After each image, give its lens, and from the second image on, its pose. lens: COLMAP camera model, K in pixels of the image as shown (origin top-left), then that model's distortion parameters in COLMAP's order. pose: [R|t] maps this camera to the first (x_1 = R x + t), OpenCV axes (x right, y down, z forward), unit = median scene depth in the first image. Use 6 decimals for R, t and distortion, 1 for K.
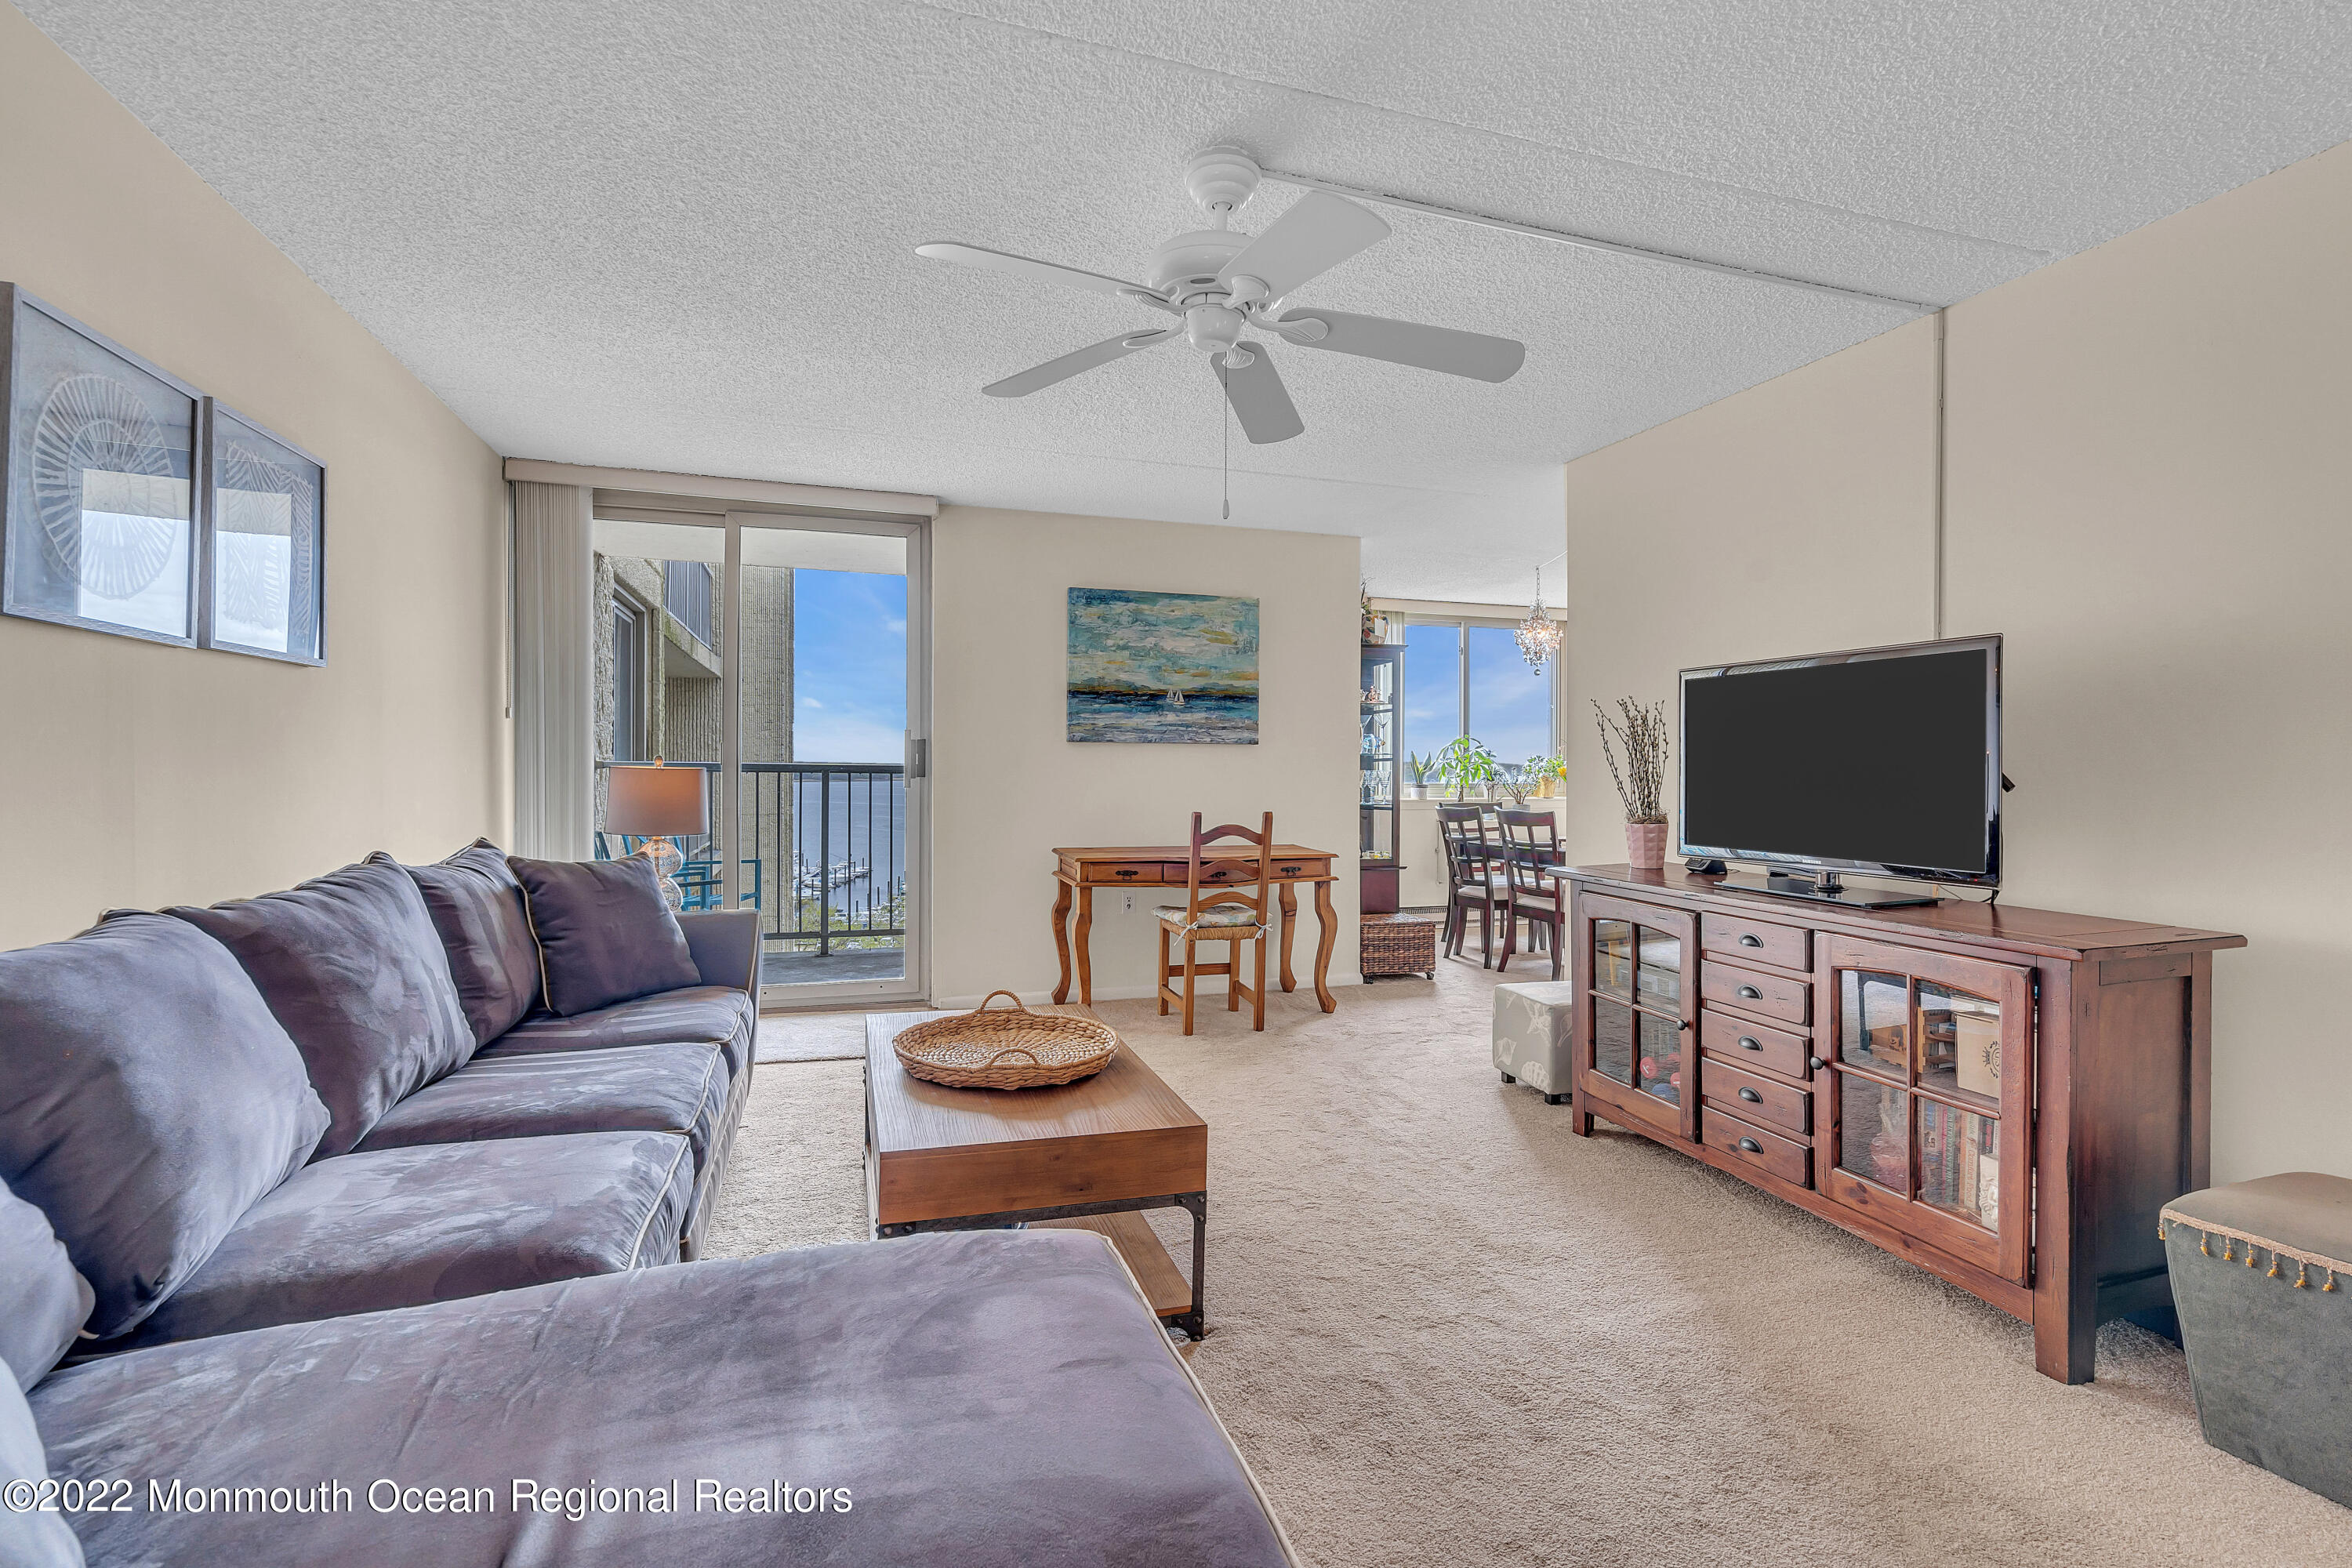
lens RADIAL K [[1081.2, 0, 1173.4], [0, 1081.2, 761.7], [0, 0, 1]] dist [-0.001986, -0.000435]
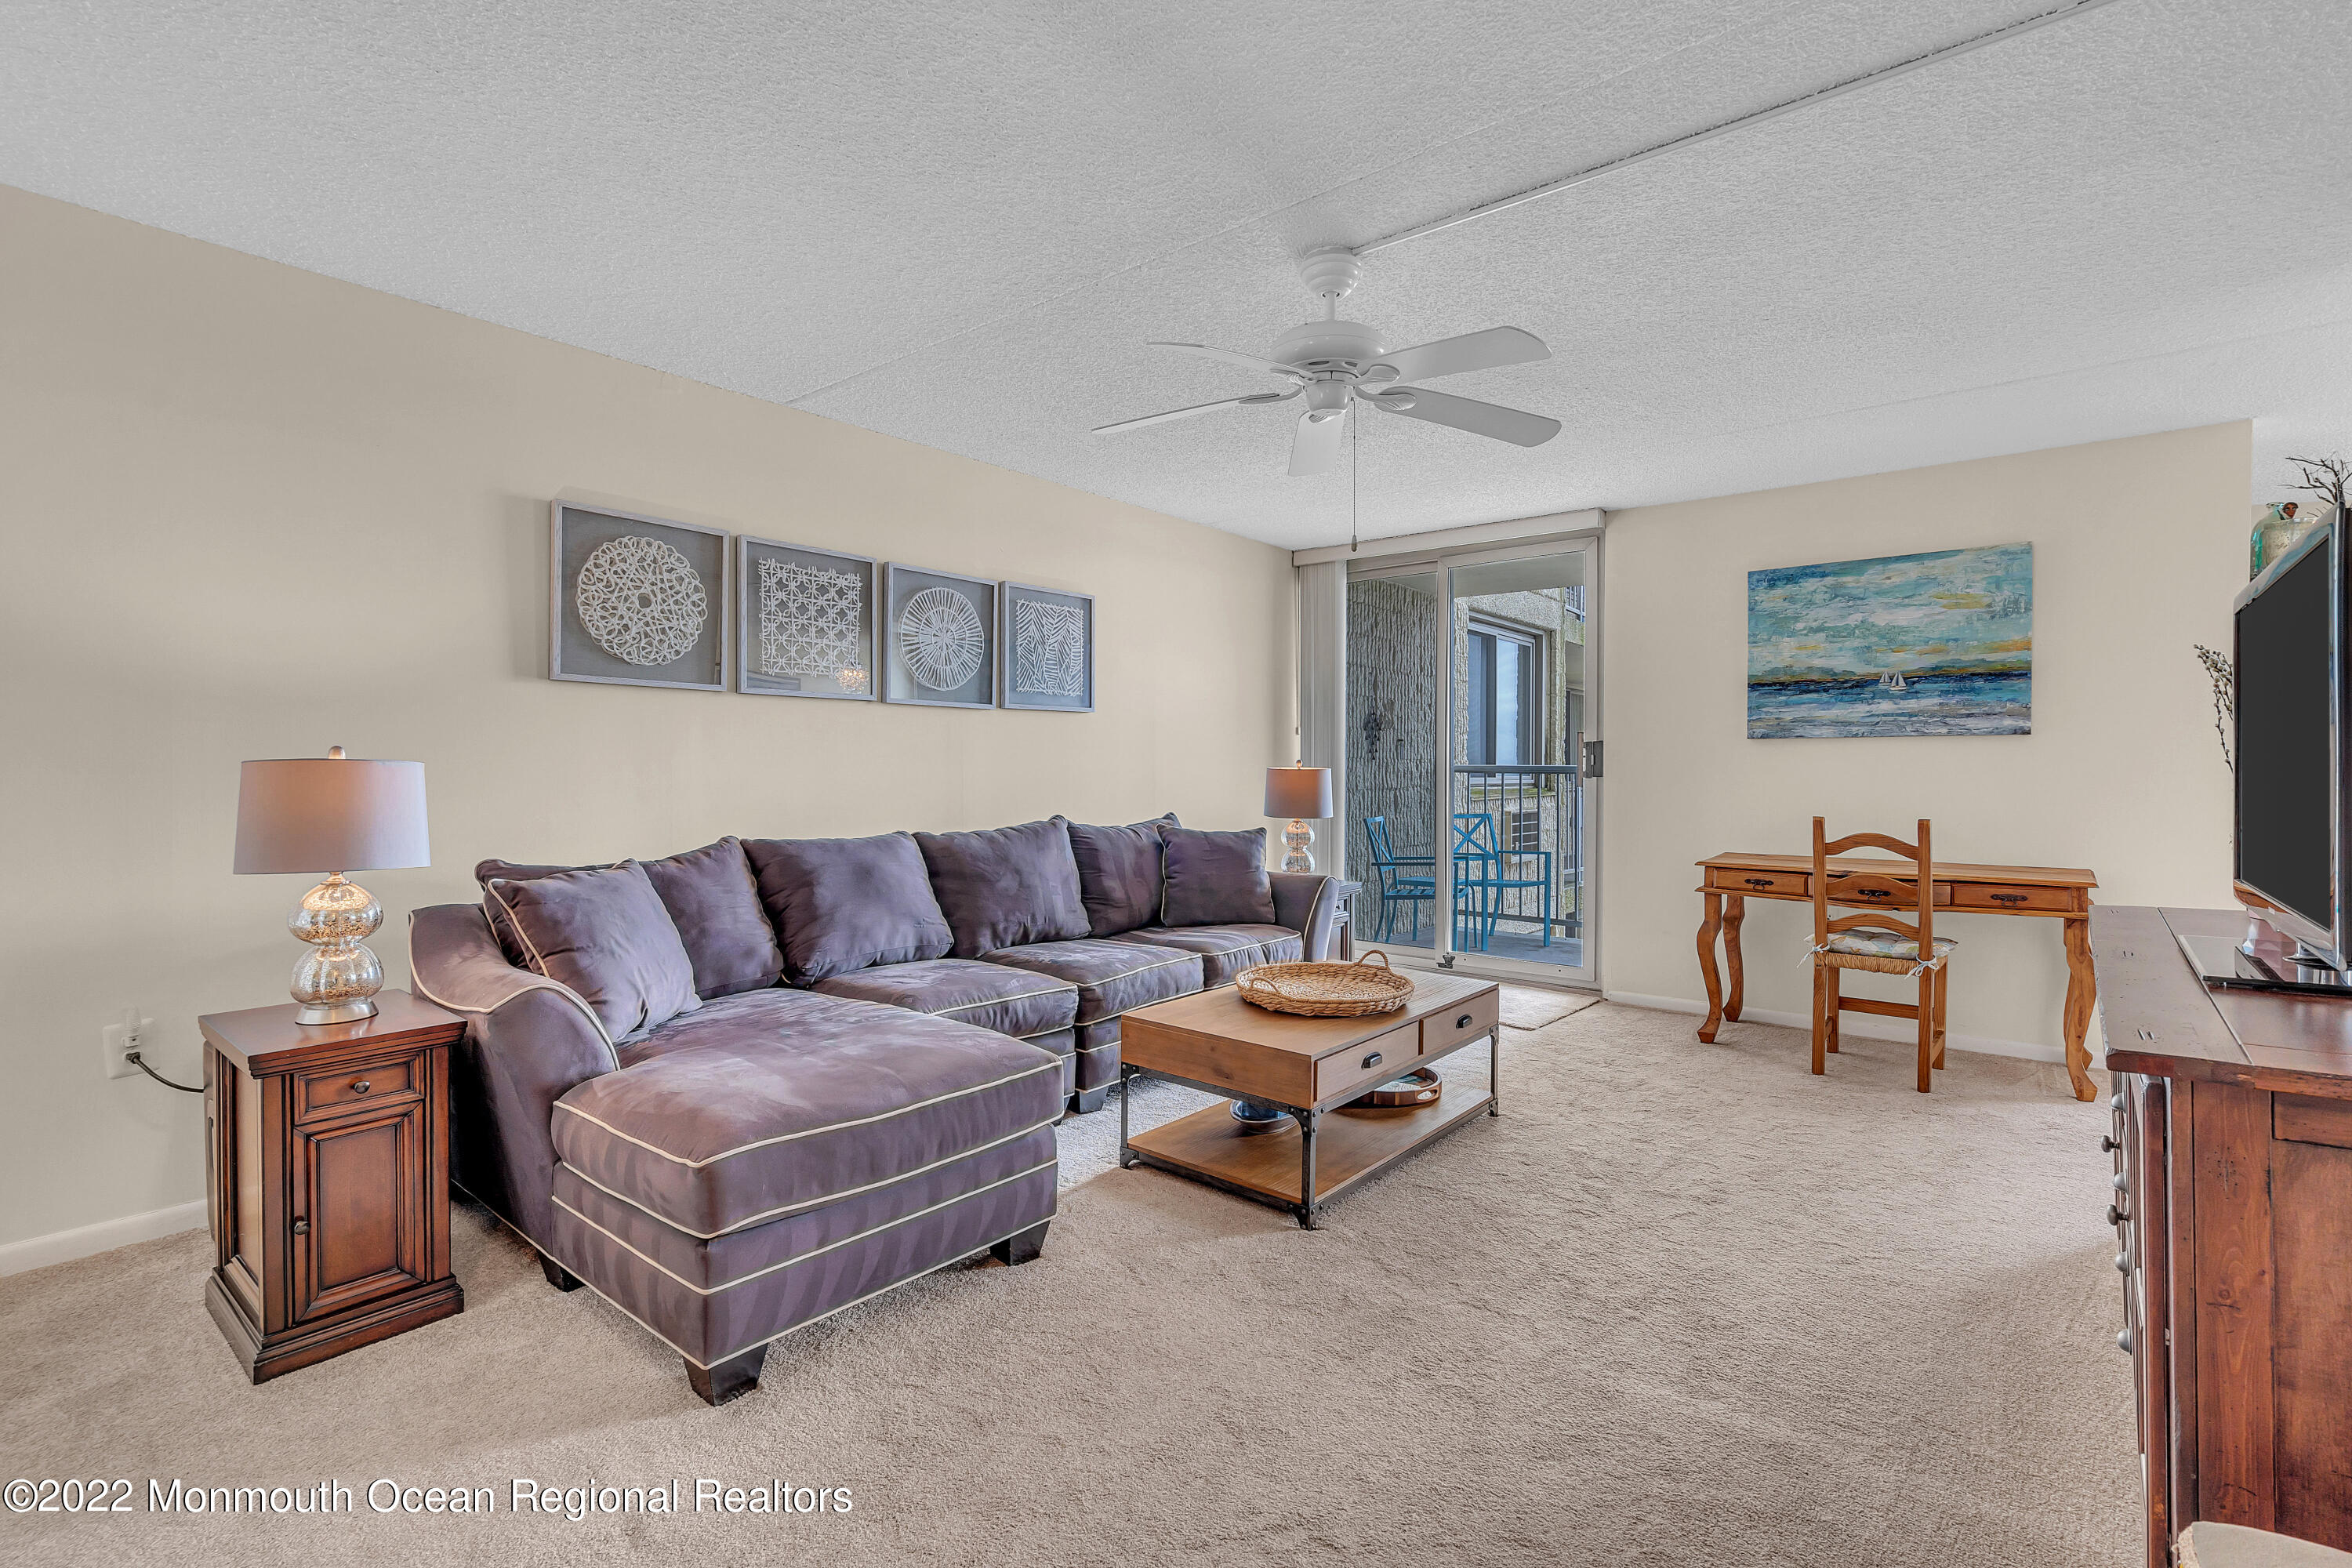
lens RADIAL K [[1081.2, 0, 1173.4], [0, 1081.2, 761.7], [0, 0, 1]] dist [-0.001986, -0.000435]
pose [[0.533028, -0.013529, -0.845989, 0.419694], [0.007930, 0.999908, -0.010994, 0.007056], [0.846060, -0.000849, 0.533087, 0.092933]]
